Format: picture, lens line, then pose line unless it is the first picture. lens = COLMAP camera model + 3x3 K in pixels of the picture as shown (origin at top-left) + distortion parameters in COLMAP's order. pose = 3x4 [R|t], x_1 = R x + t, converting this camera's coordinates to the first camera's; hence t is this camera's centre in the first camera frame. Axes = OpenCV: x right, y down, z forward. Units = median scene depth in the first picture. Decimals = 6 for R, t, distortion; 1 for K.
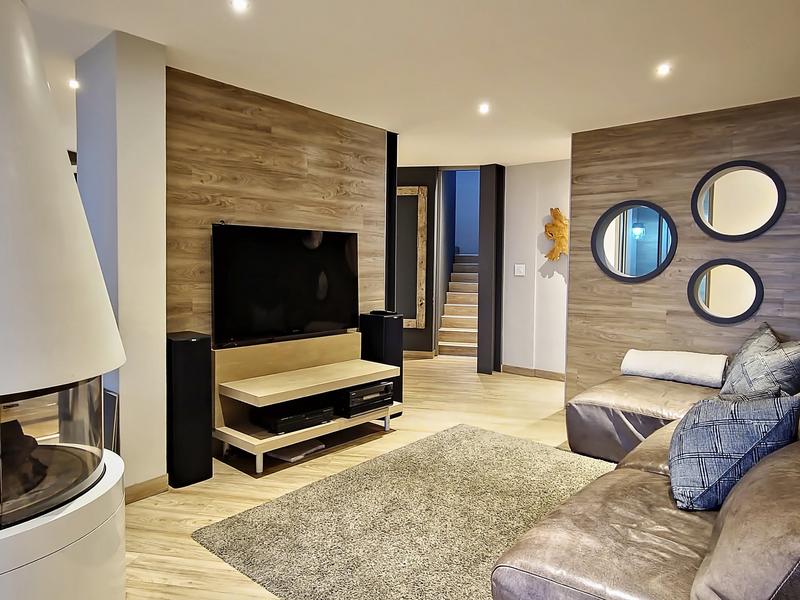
lens RADIAL K [[527.6, 0, 400.0], [0, 527.6, 300.0], [0, 0, 1]] dist [0.001782, -0.000033]
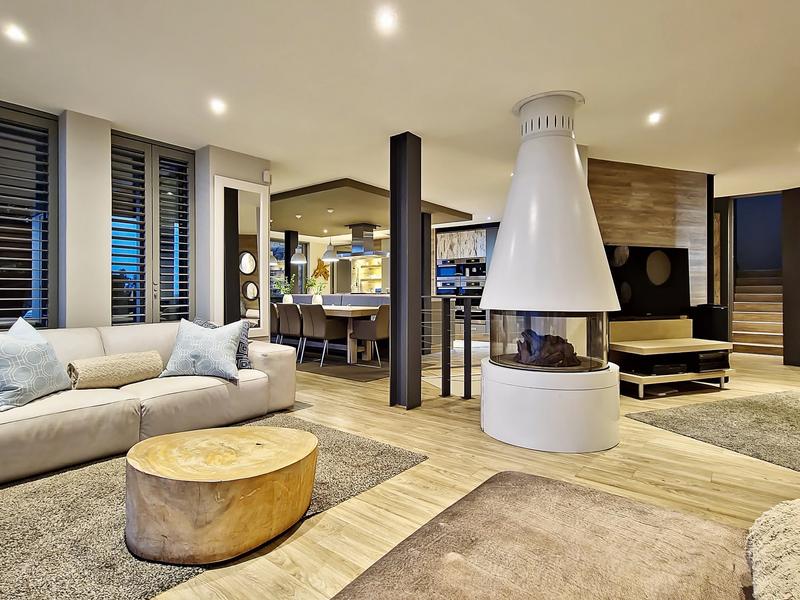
lens RADIAL K [[432.4, 0, 400.0], [0, 432.4, 300.0], [0, 0, 1]] dist [0.003352, -0.000006]
pose [[0.881246, -0.005217, -0.472629, -0.212361], [-0.019128, 0.998726, -0.046690, 0.079173], [0.472271, 0.050186, 0.880024, -0.373276]]
